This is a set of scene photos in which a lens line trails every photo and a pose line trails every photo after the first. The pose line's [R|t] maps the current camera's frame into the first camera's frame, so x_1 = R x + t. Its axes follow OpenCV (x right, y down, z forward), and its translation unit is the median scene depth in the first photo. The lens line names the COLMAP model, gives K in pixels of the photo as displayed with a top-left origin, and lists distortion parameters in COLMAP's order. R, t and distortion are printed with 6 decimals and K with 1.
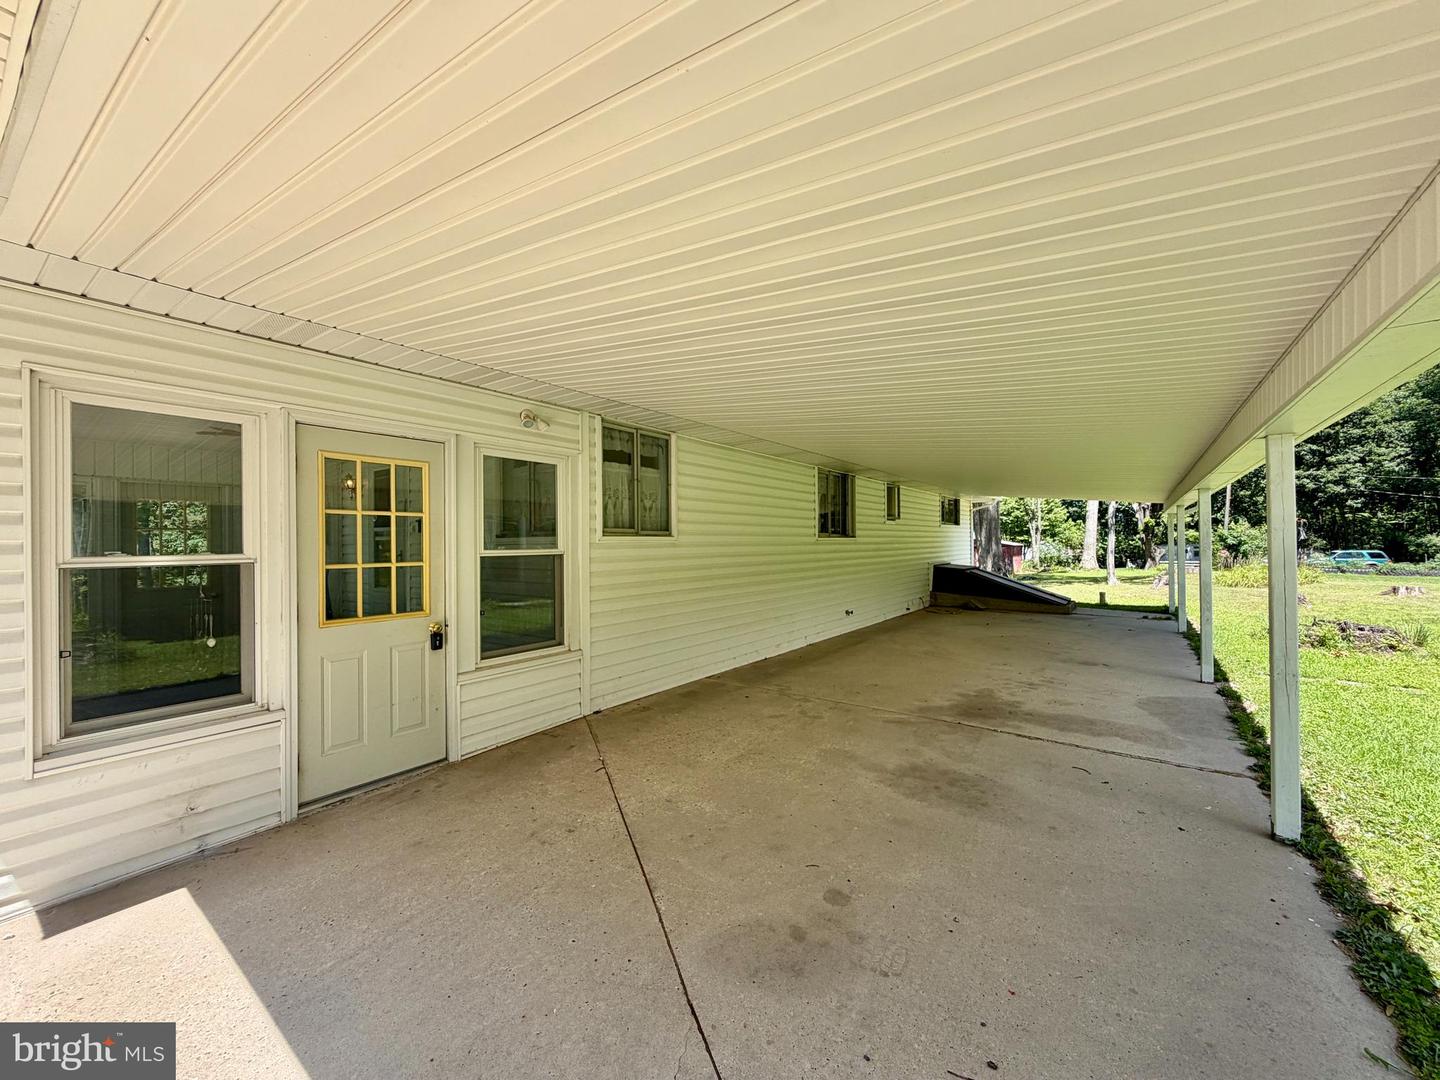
lens RADIAL K [[578.2, 0, 720.0], [0, 578.2, 540.0], [0, 0, 1]] dist [-0.001182, -0.000073]
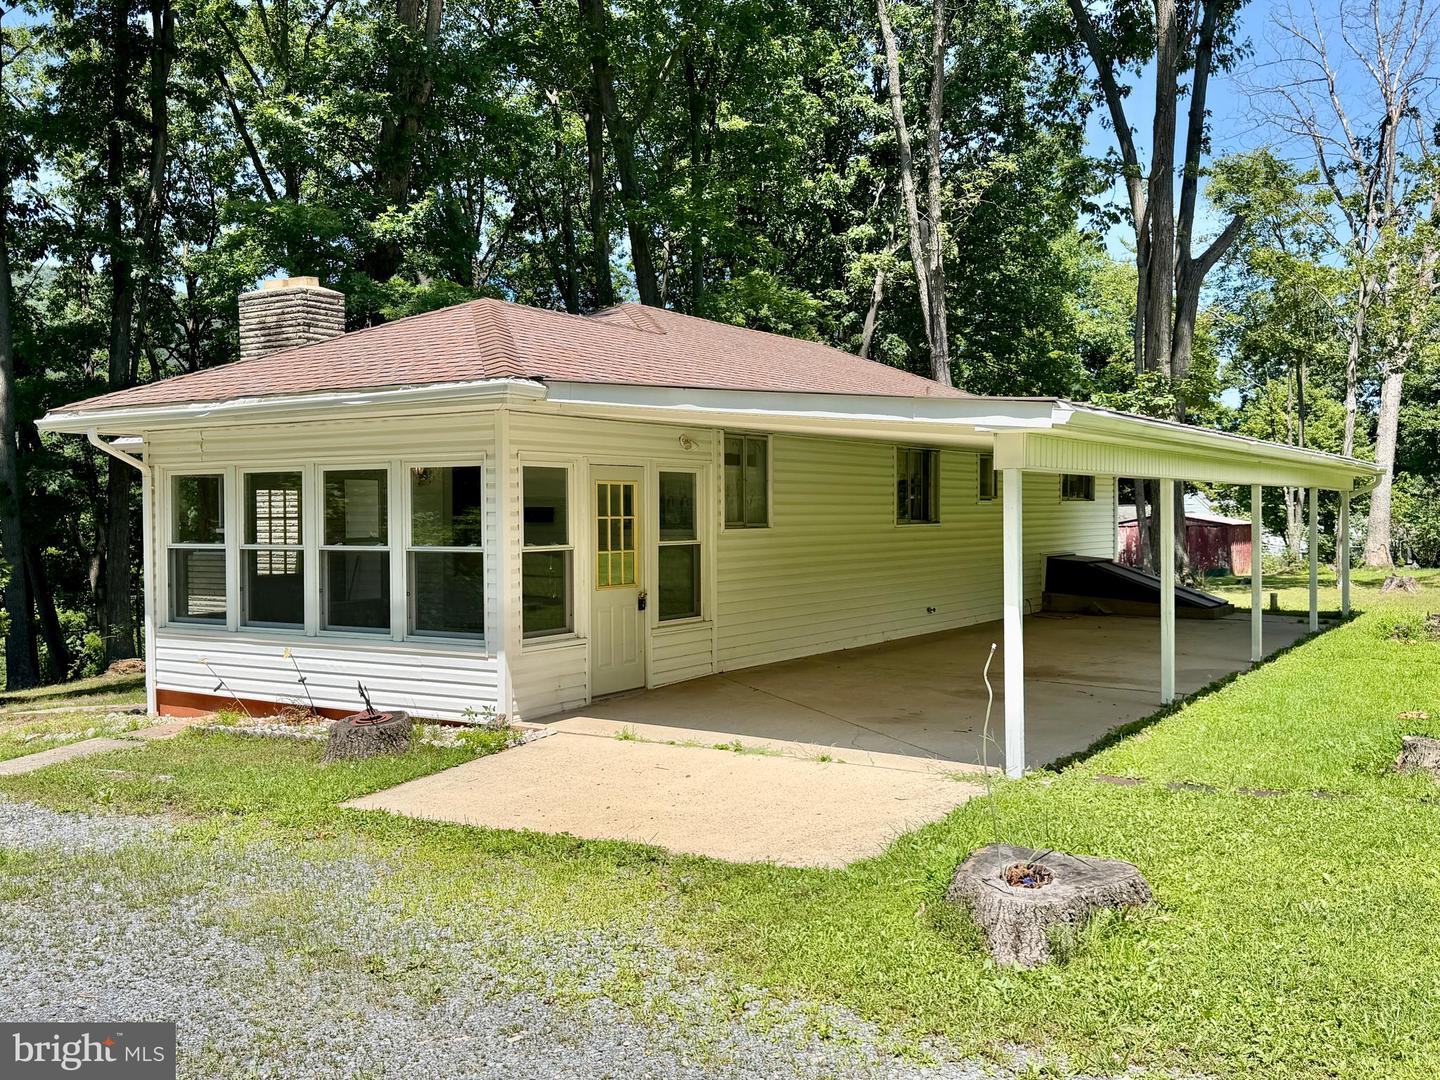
lens RADIAL K [[1350.9, 0, 720.0], [0, 1350.9, 540.0], [0, 0, 1]] dist [0.009822, 0.000849]
pose [[0.998713, 0.000668, 0.050718, -0.351773], [-0.002003, 0.999653, 0.026274, -0.057289], [-0.050683, -0.026342, 0.998367, -1.805337]]
